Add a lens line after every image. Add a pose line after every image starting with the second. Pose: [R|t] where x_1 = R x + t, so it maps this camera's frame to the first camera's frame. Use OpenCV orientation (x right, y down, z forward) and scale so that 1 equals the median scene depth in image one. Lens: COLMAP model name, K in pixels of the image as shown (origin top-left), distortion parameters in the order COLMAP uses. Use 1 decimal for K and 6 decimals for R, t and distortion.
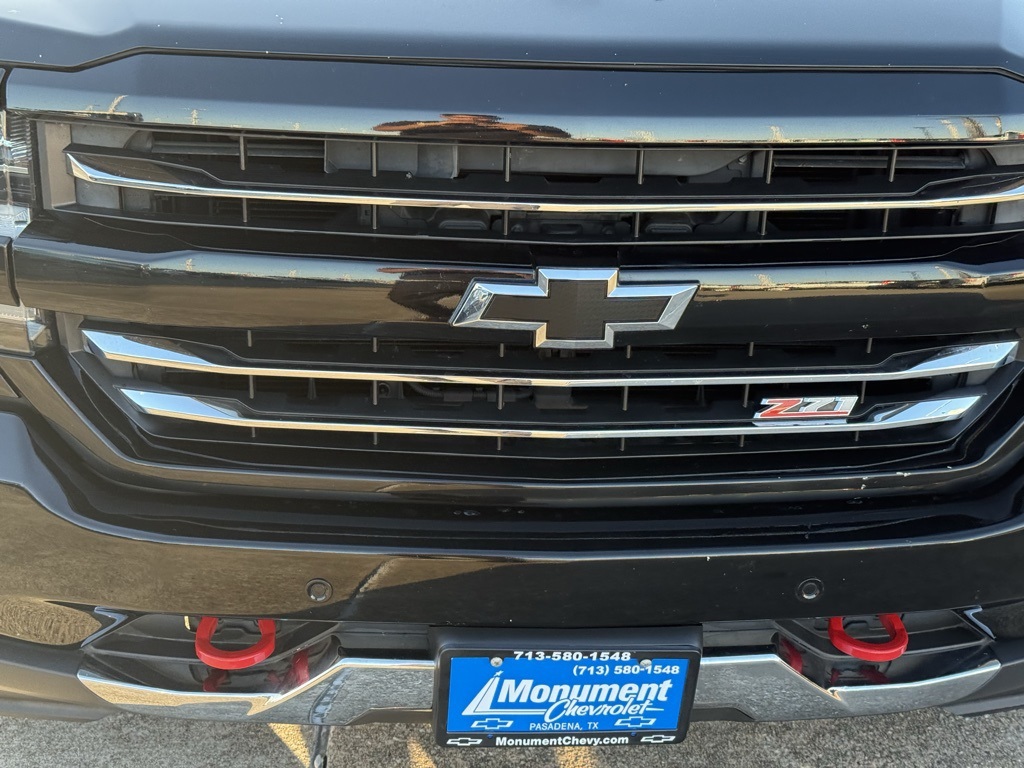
lens RADIAL K [[1419.1, 0, 515.6], [0, 1419.1, 386.9], [0, 0, 1]] dist [0.193453, -0.496569]
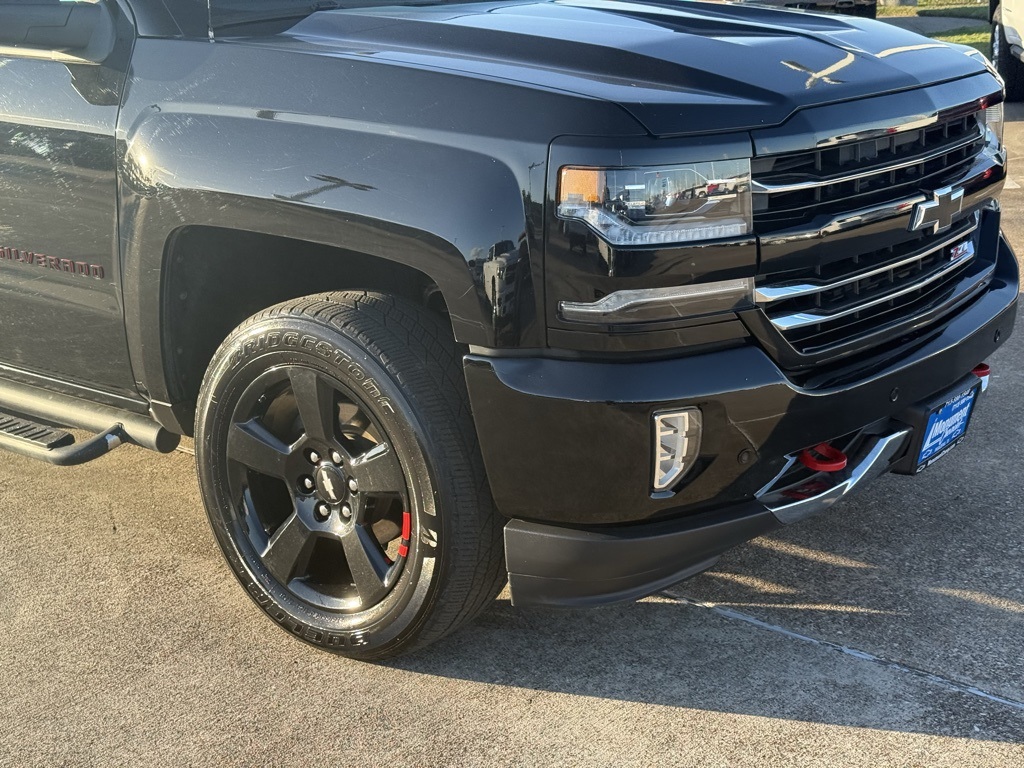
lens RADIAL K [[1419.1, 0, 515.6], [0, 1419.1, 386.9], [0, 0, 1]] dist [0.193453, -0.496569]
pose [[0.664471, -0.261190, 0.700185, -1.612889], [0.308490, 0.949248, 0.061343, -0.115321], [-0.680671, 0.175239, 0.711322, 0.057438]]
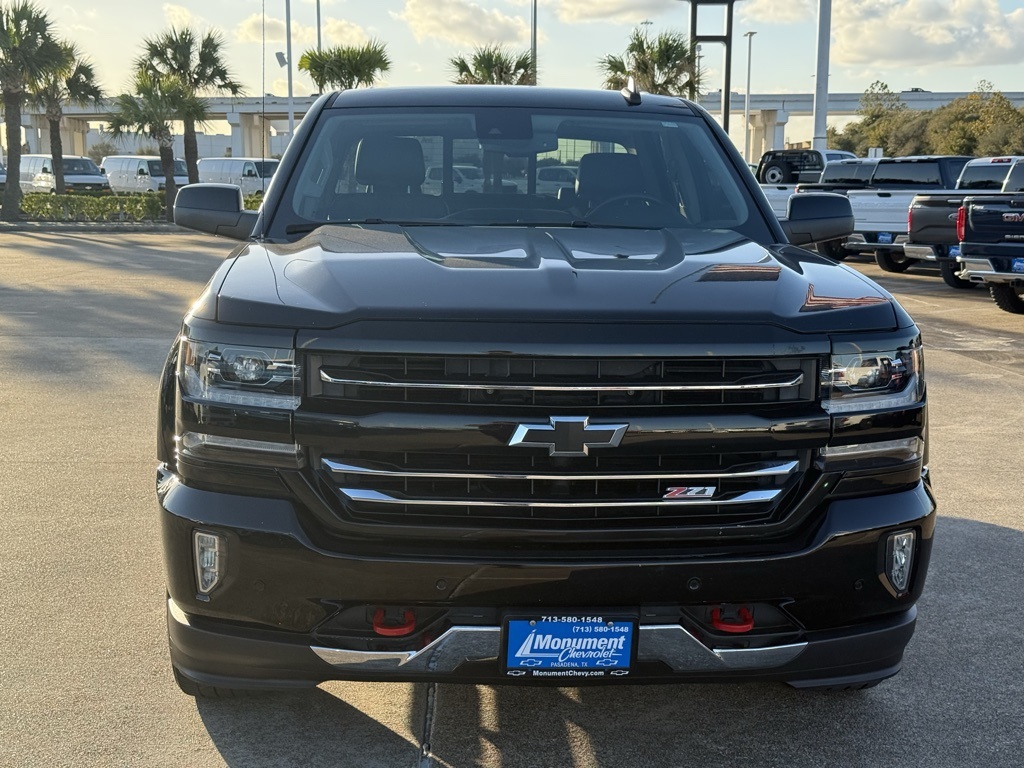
lens RADIAL K [[1419.1, 0, 515.6], [0, 1419.1, 386.9], [0, 0, 1]] dist [0.193453, -0.496569]
pose [[0.999796, -0.018476, -0.008114, -0.014553], [0.016245, 0.975470, -0.219533, 0.296715], [0.011971, 0.219356, 0.975571, -0.925577]]
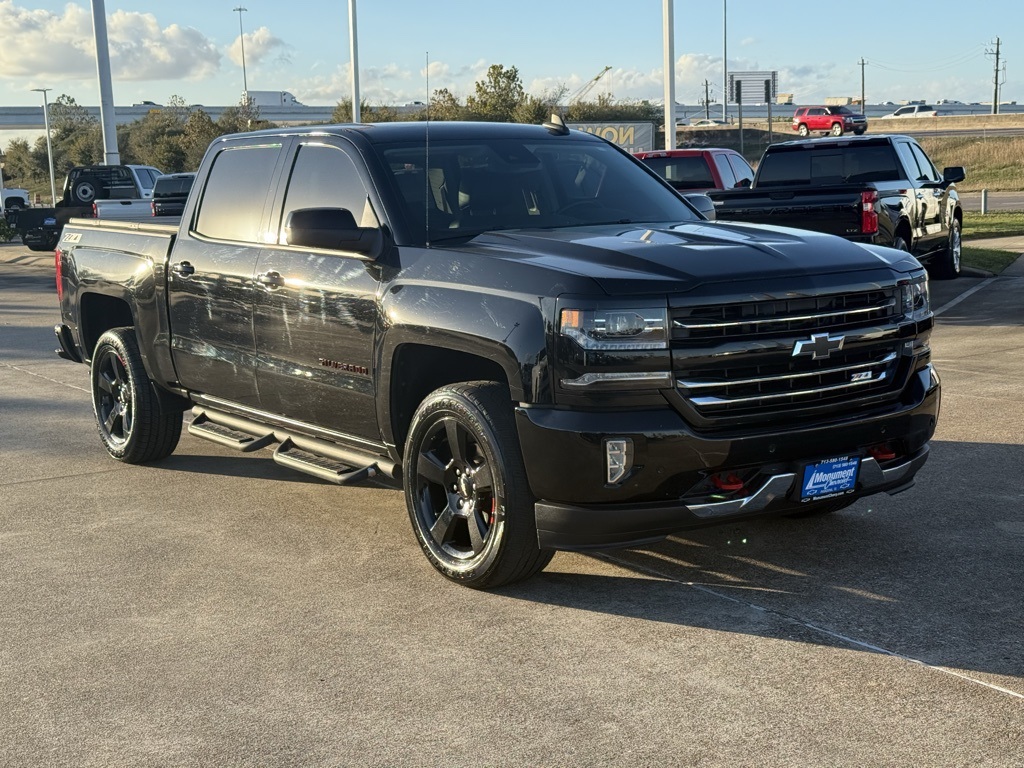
lens RADIAL K [[1419.1, 0, 515.6], [0, 1419.1, 386.9], [0, 0, 1]] dist [0.193453, -0.496569]
pose [[0.853189, -0.130175, 0.505097, -2.030529], [0.239391, 0.958071, -0.157452, 0.349469], [-0.463423, 0.255252, 0.848579, -1.301834]]
